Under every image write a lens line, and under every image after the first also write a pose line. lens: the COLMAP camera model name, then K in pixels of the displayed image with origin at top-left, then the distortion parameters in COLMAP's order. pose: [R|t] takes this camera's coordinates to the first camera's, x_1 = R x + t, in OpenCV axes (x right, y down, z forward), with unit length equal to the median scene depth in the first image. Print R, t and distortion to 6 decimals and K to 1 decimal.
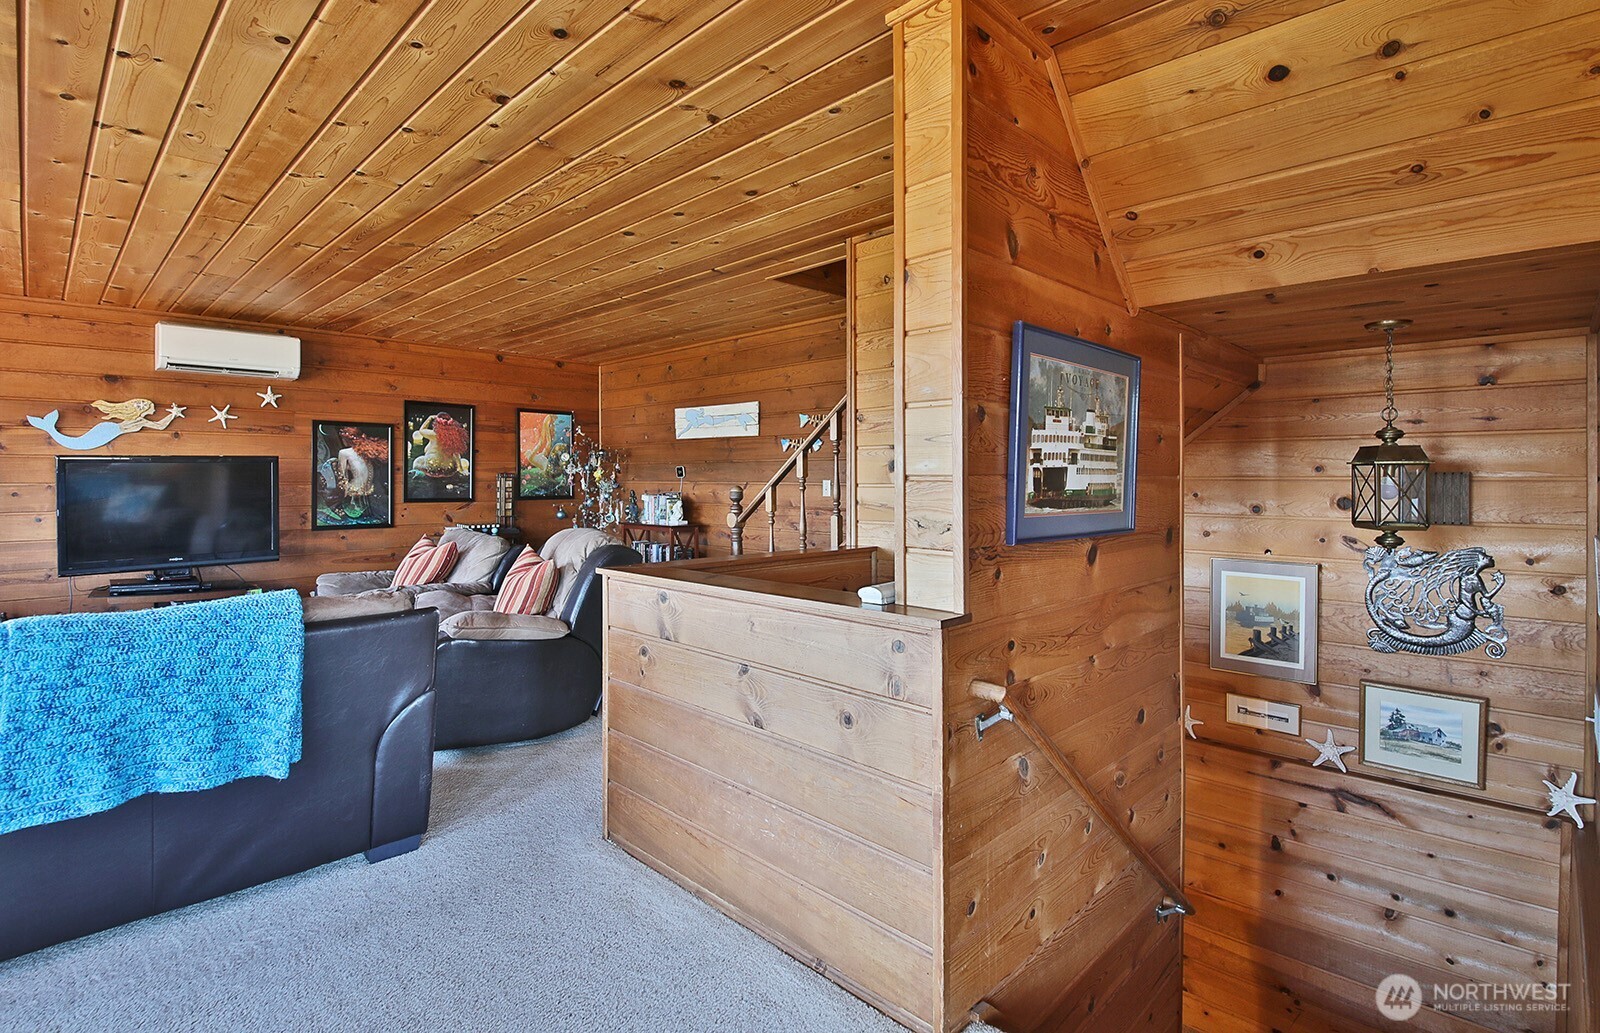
lens RADIAL K [[763.5, 0, 872.1], [0, 763.5, 469.7], [0, 0, 1]] dist [-0.046888, -0.002515]
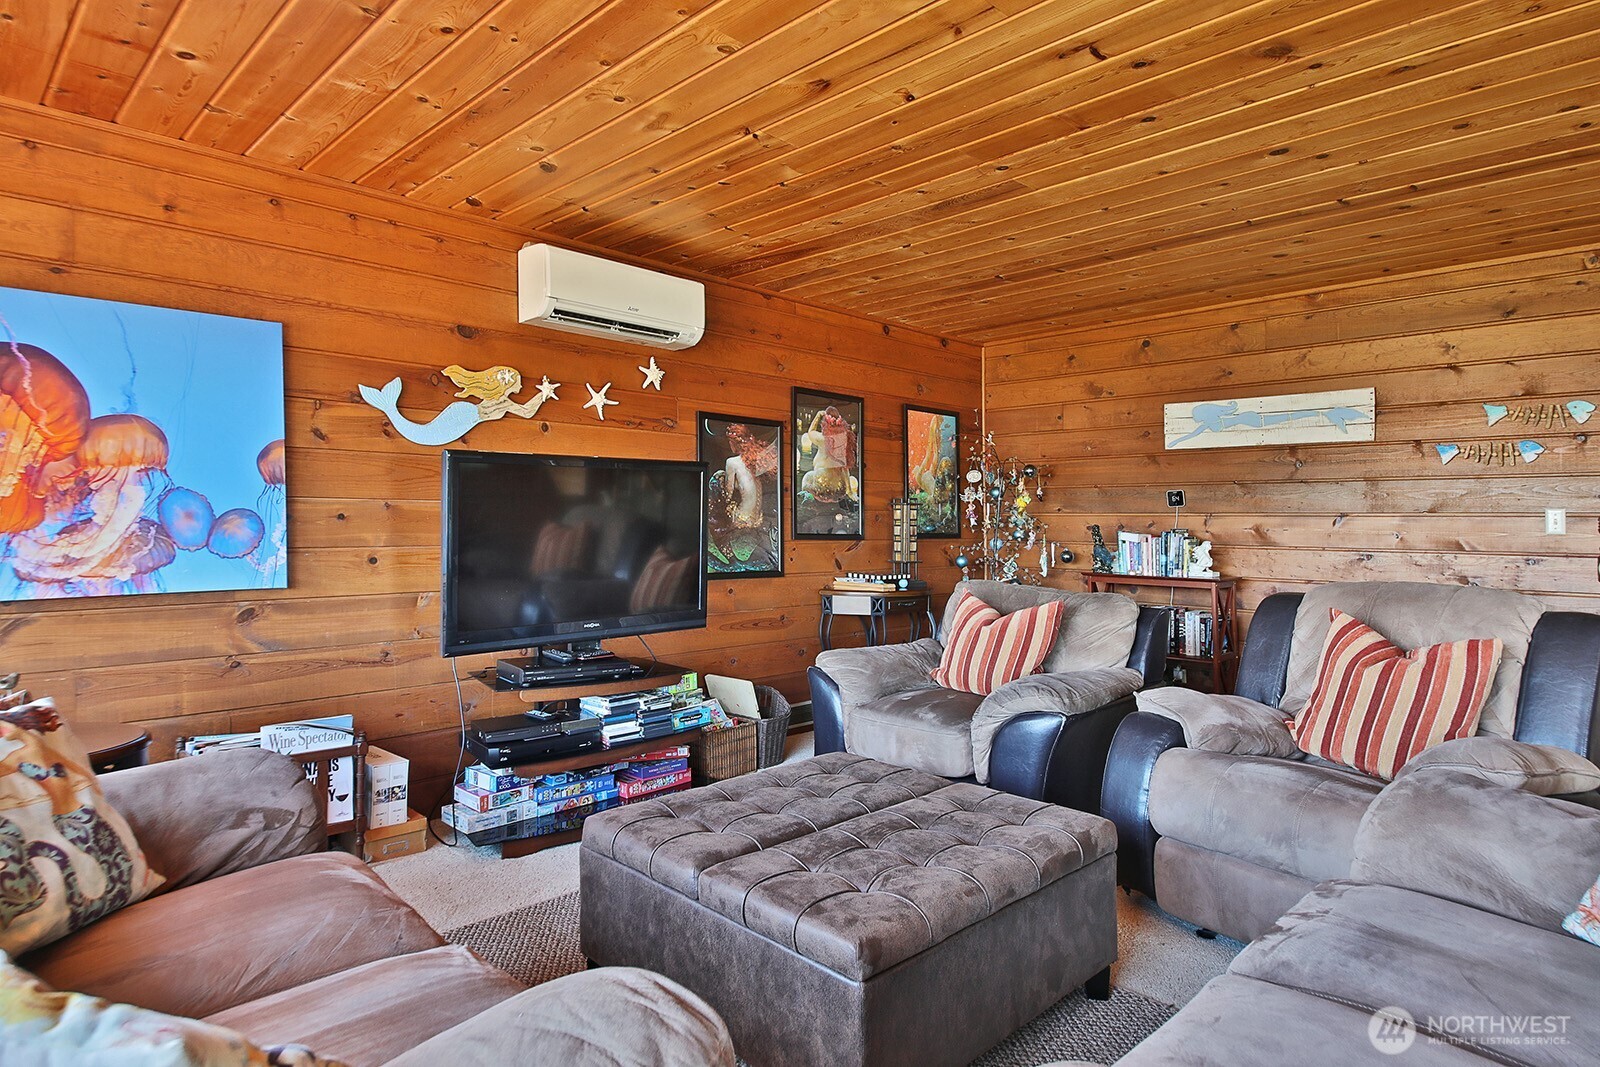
lens RADIAL K [[900.9, 0, 795.9], [0, 900.9, 521.7], [0, 0, 1]] dist [-0.000794, -0.007608]
pose [[0.997125, 0.009361, -0.075196, -0.570118], [-0.008805, 0.999931, 0.007712, 0.021838], [0.075263, -0.007028, 0.997139, 0.202707]]
